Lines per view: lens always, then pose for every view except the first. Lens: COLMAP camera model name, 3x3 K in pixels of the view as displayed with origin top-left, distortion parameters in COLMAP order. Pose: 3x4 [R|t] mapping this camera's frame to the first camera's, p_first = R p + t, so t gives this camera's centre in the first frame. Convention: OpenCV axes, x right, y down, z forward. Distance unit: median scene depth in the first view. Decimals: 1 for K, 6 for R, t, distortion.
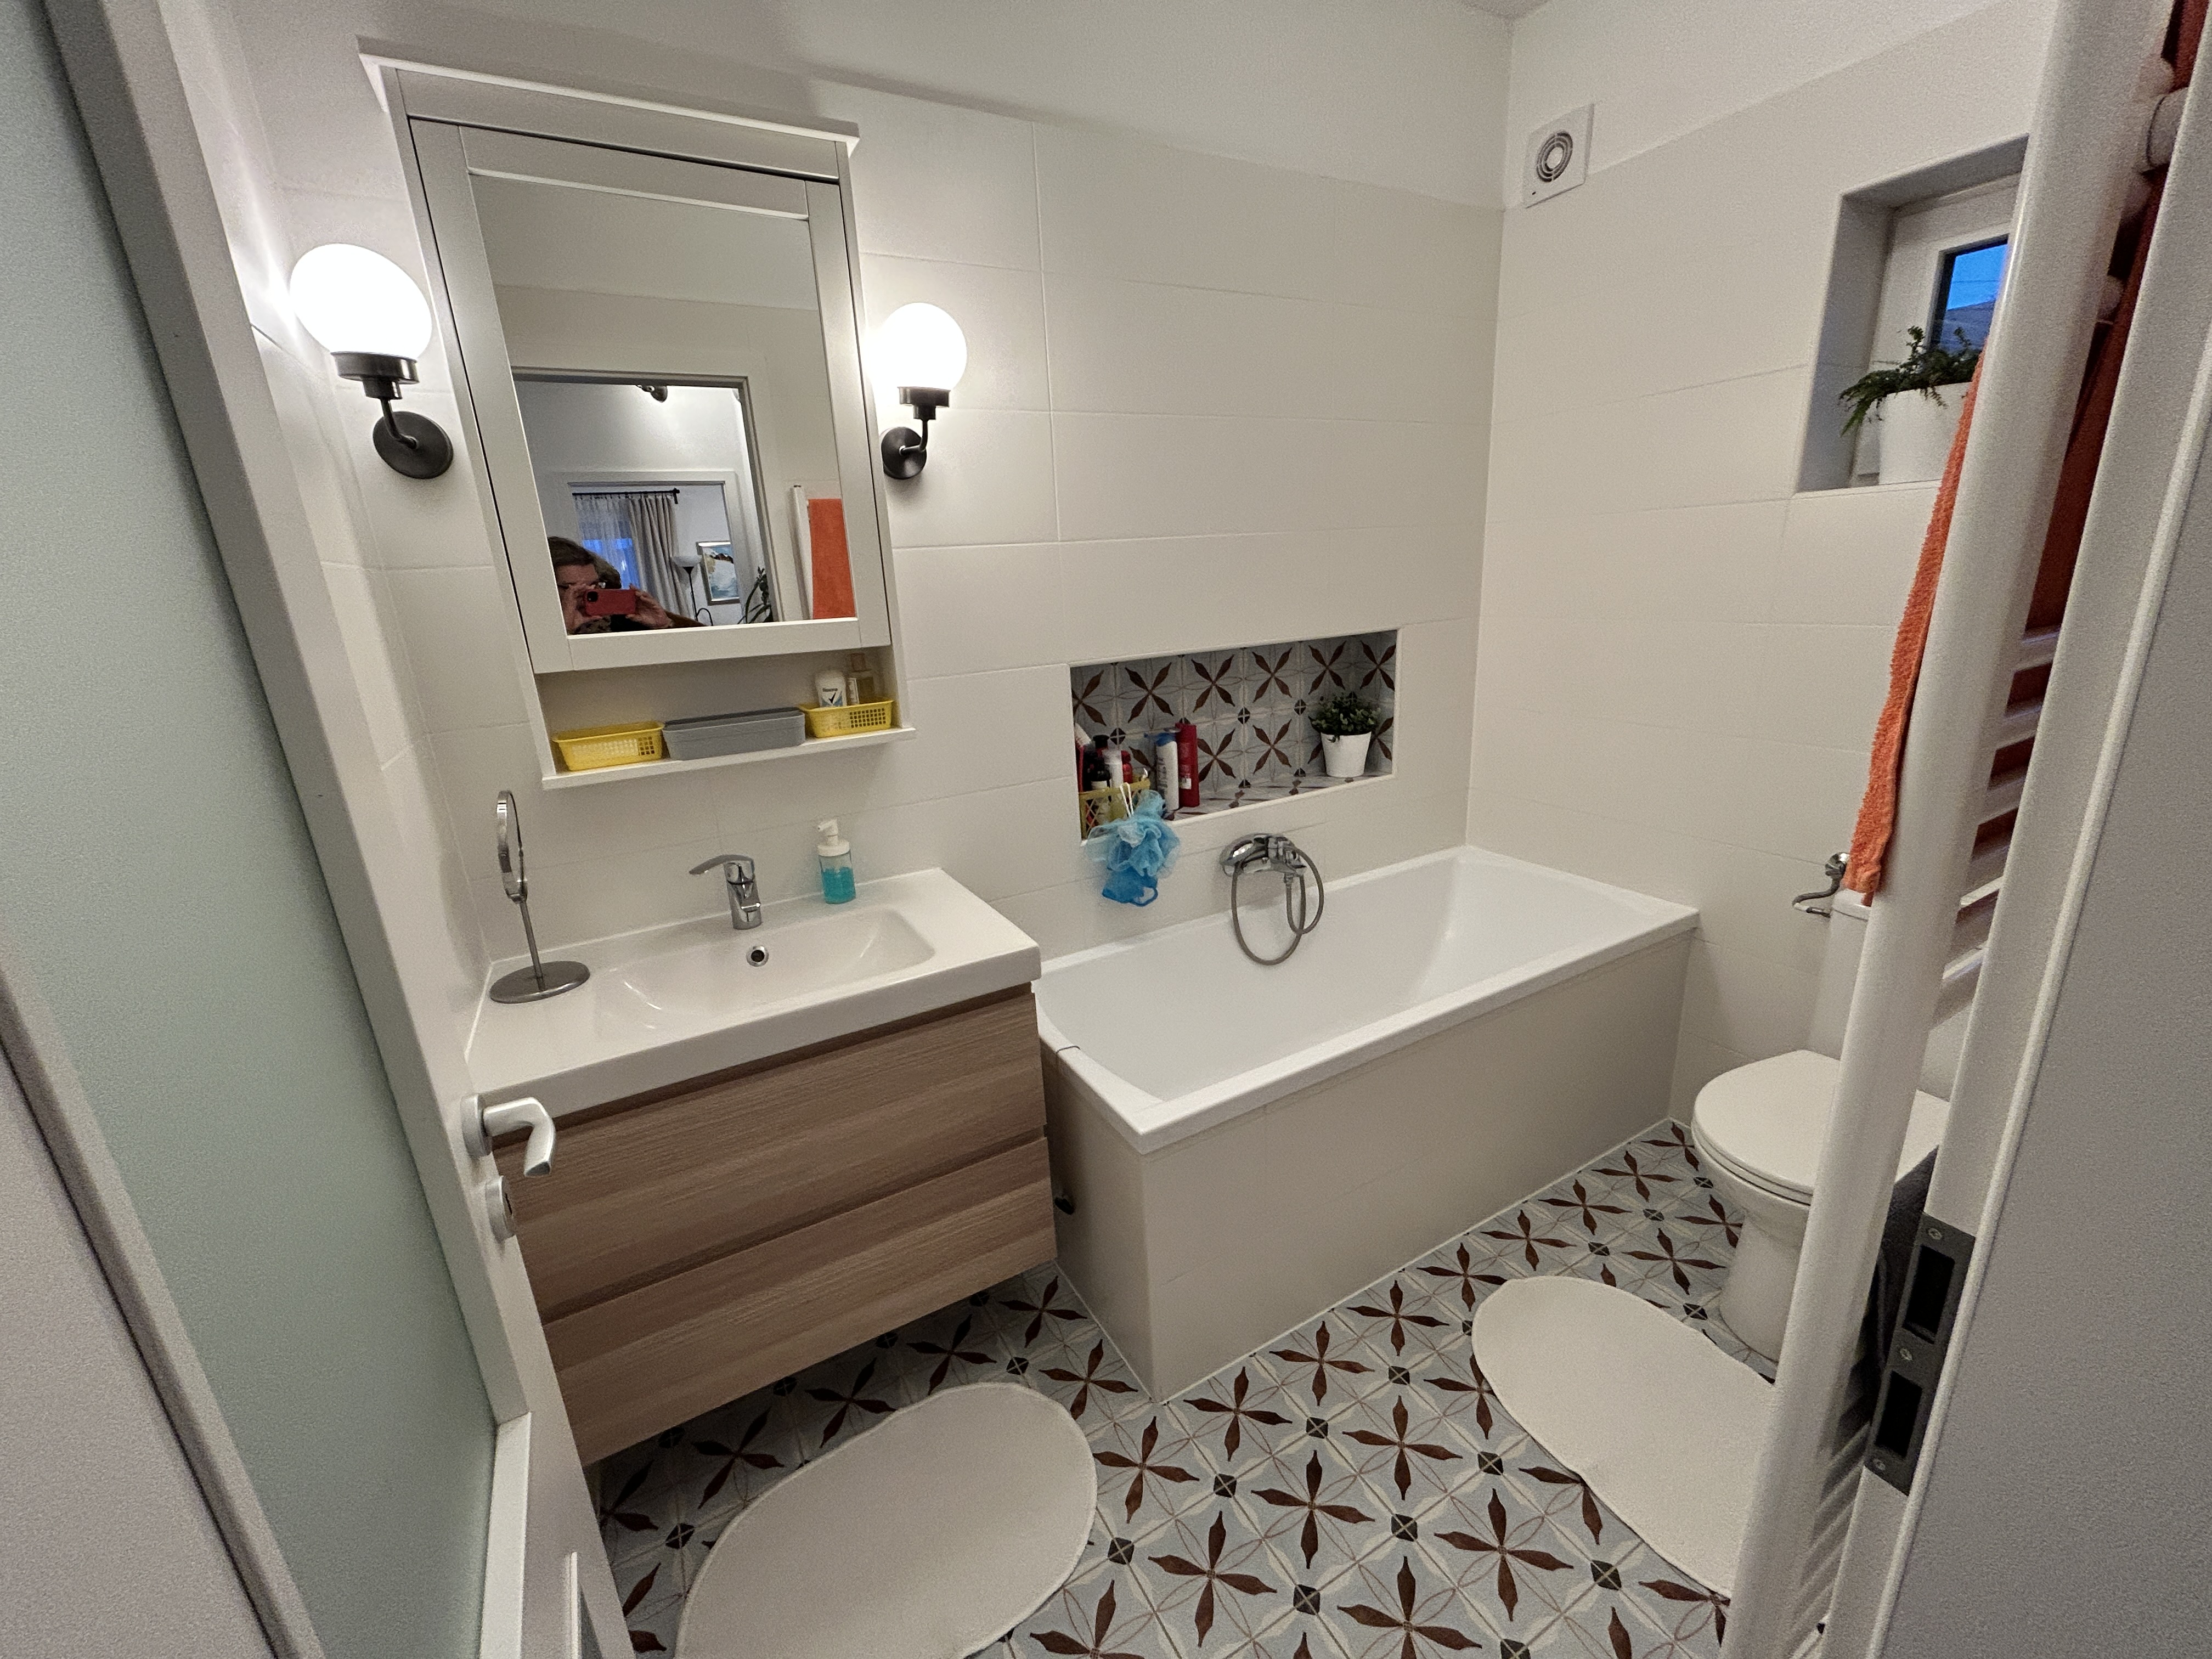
lens RADIAL K [[899.6, 0, 1111.2], [0, 899.6, 828.6], [0, 0, 1]] dist [0.000703, -0.000239]
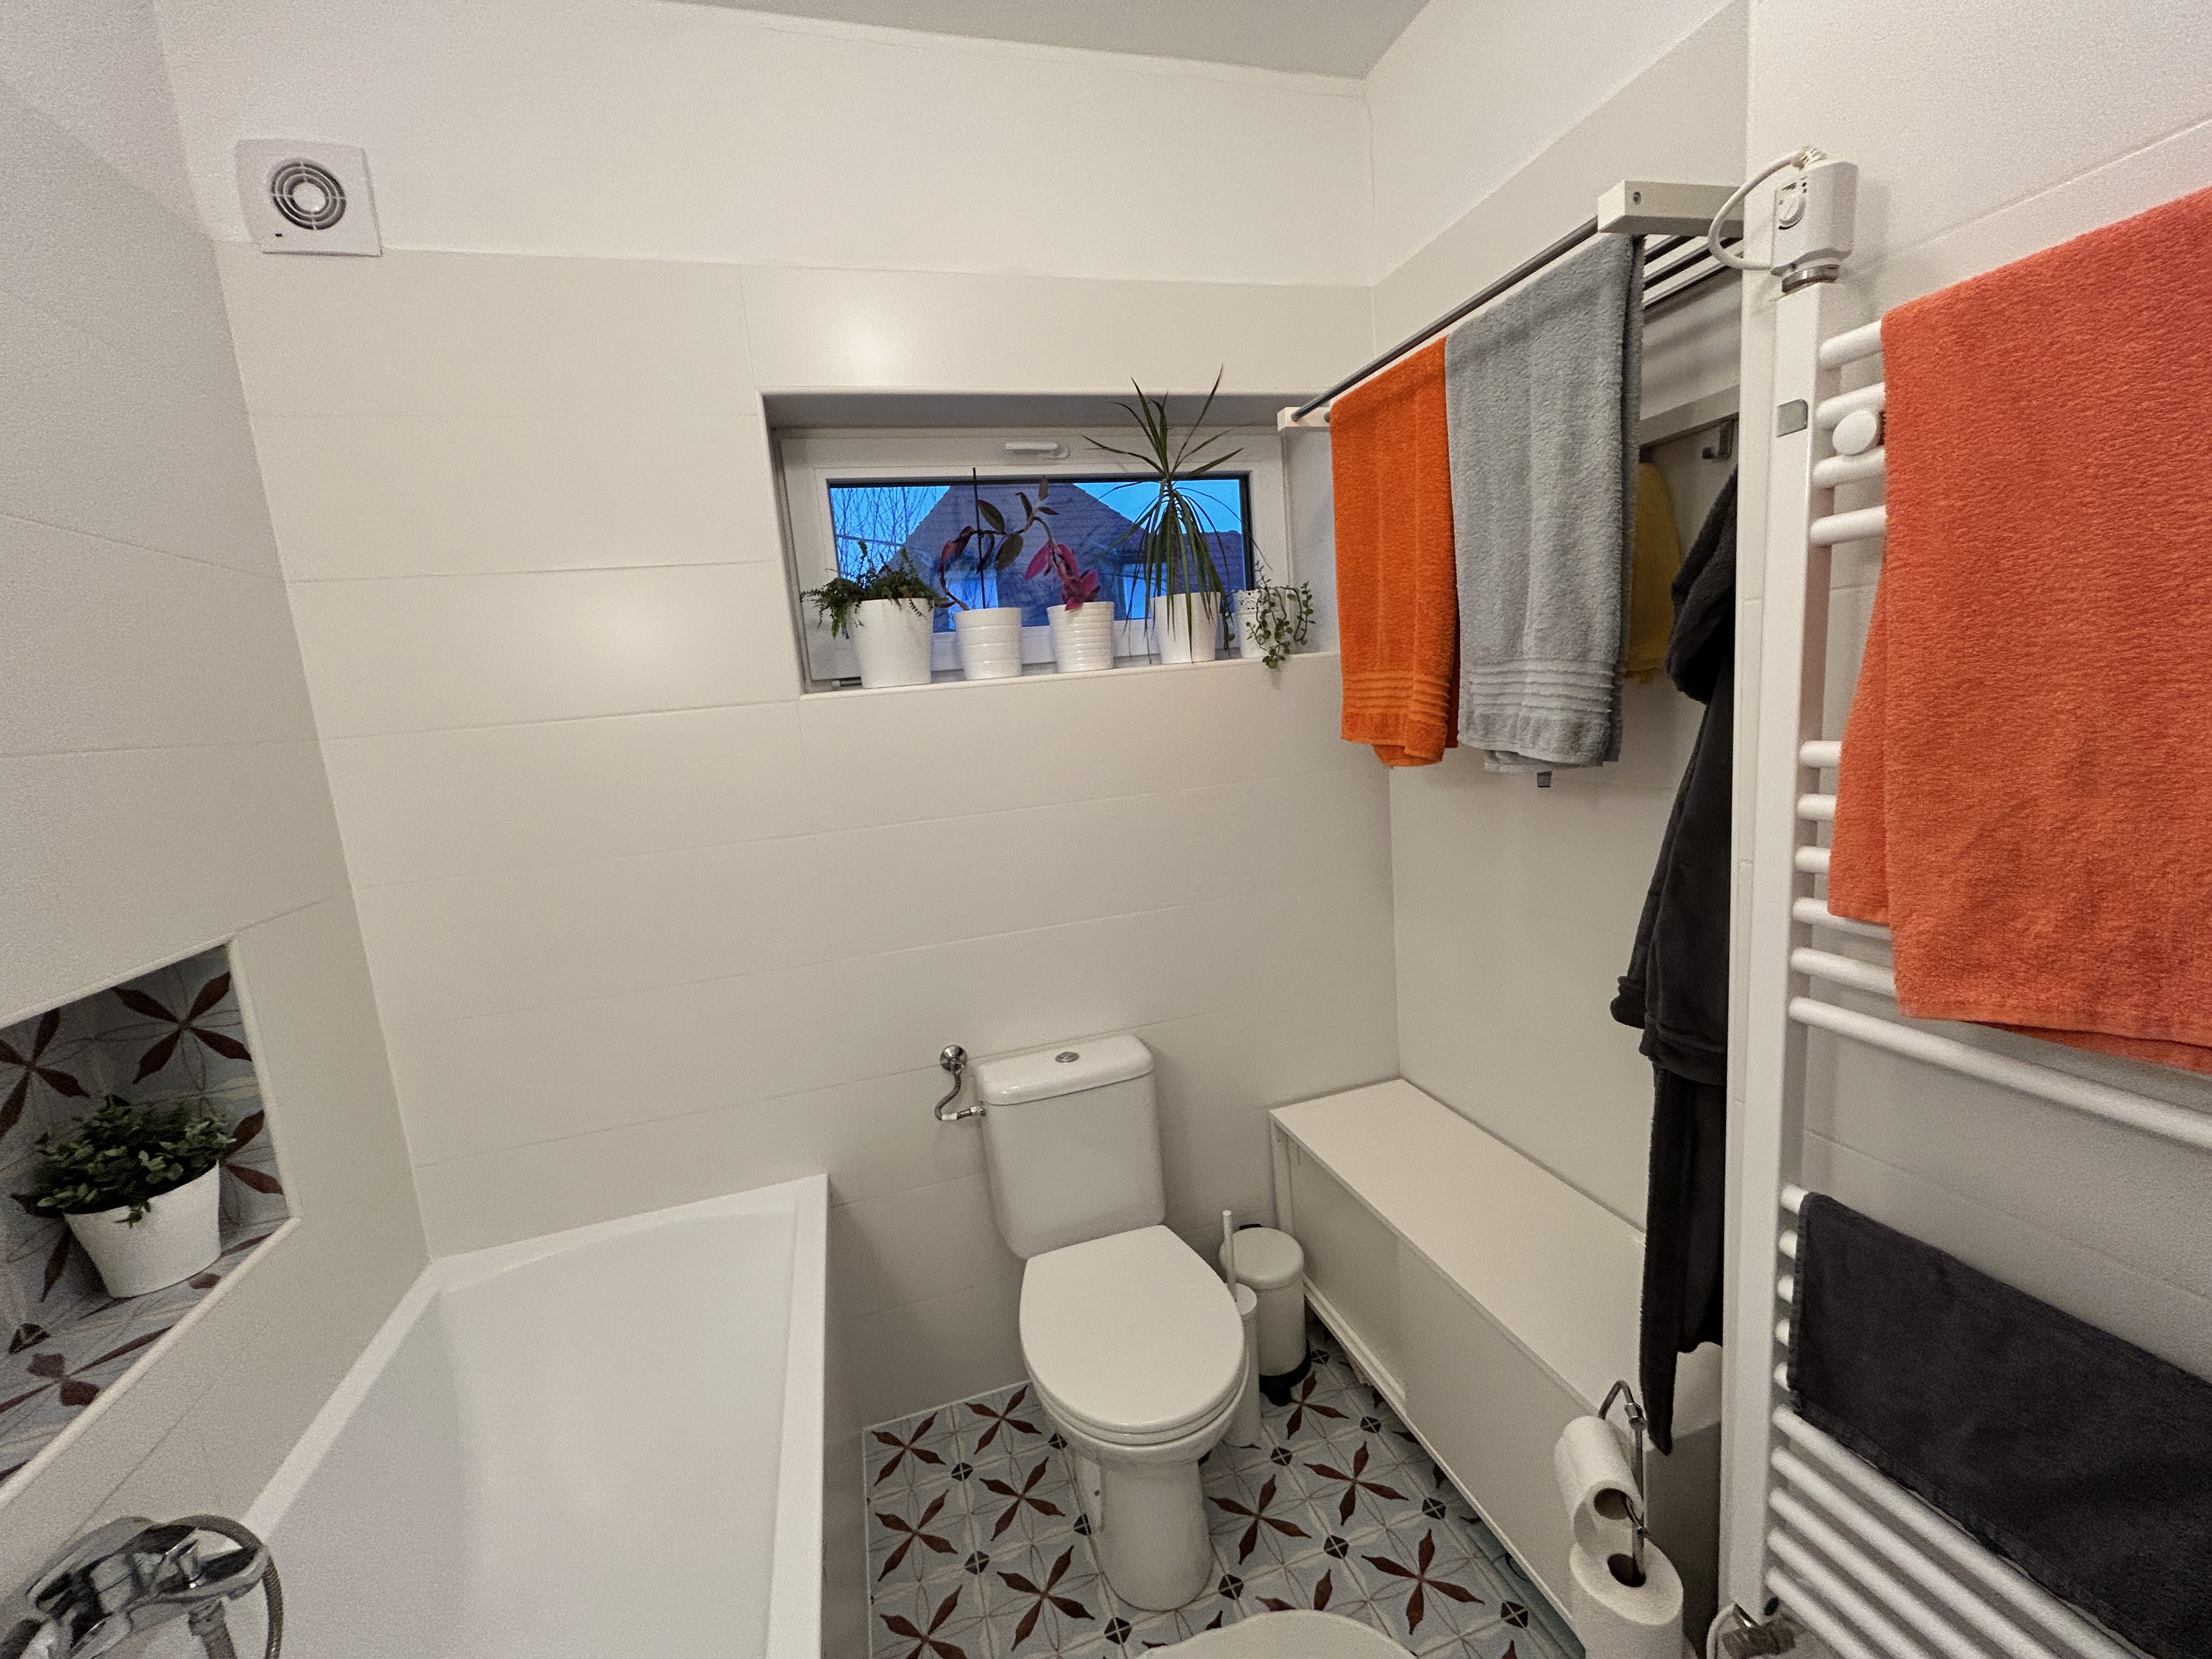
lens RADIAL K [[899.6, 0, 1111.2], [0, 899.6, 828.6], [0, 0, 1]] dist [0.000703, -0.000239]
pose [[0.224872, -0.112121, 0.967916, -0.051408], [0.344054, 0.938509, 0.028782, -0.142893], [-0.911624, 0.326544, 0.249620, 0.462882]]
